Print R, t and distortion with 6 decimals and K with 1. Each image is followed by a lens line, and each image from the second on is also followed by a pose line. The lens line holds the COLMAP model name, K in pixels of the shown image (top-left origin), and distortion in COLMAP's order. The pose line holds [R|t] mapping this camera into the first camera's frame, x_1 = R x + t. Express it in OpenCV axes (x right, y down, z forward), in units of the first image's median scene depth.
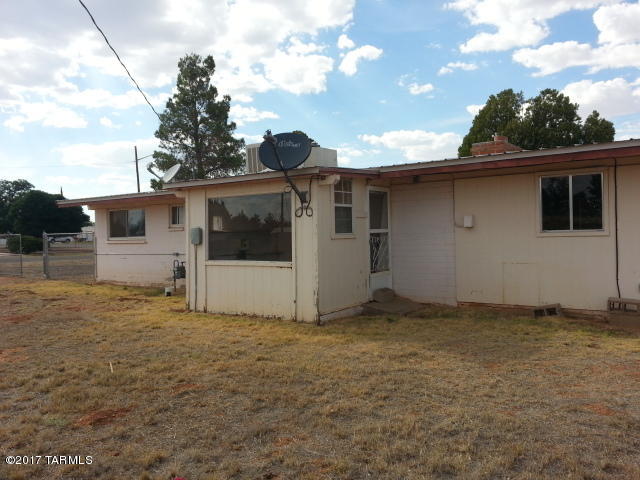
lens RADIAL K [[526.2, 0, 320.0], [0, 526.2, 240.0], [0, 0, 1]] dist [0.037453, -0.039132]
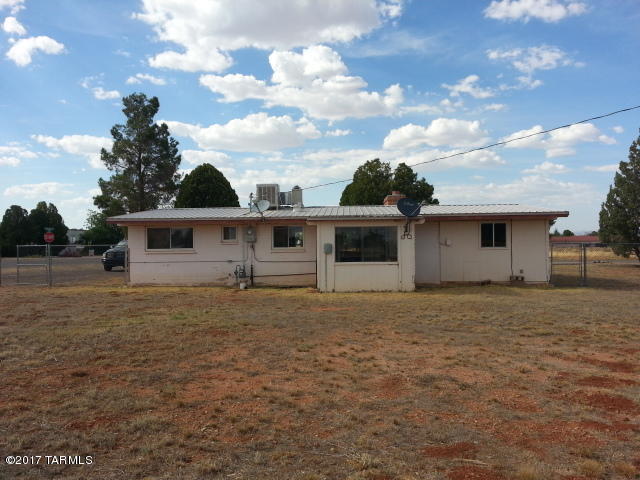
lens RADIAL K [[526.2, 0, 320.0], [0, 526.2, 240.0], [0, 0, 1]] dist [0.037453, -0.039132]
pose [[0.839135, 0.016526, 0.543671, -1.264739], [-0.002200, 0.999633, -0.026989, 0.012627], [-0.543918, 0.021452, 0.838864, -0.463136]]
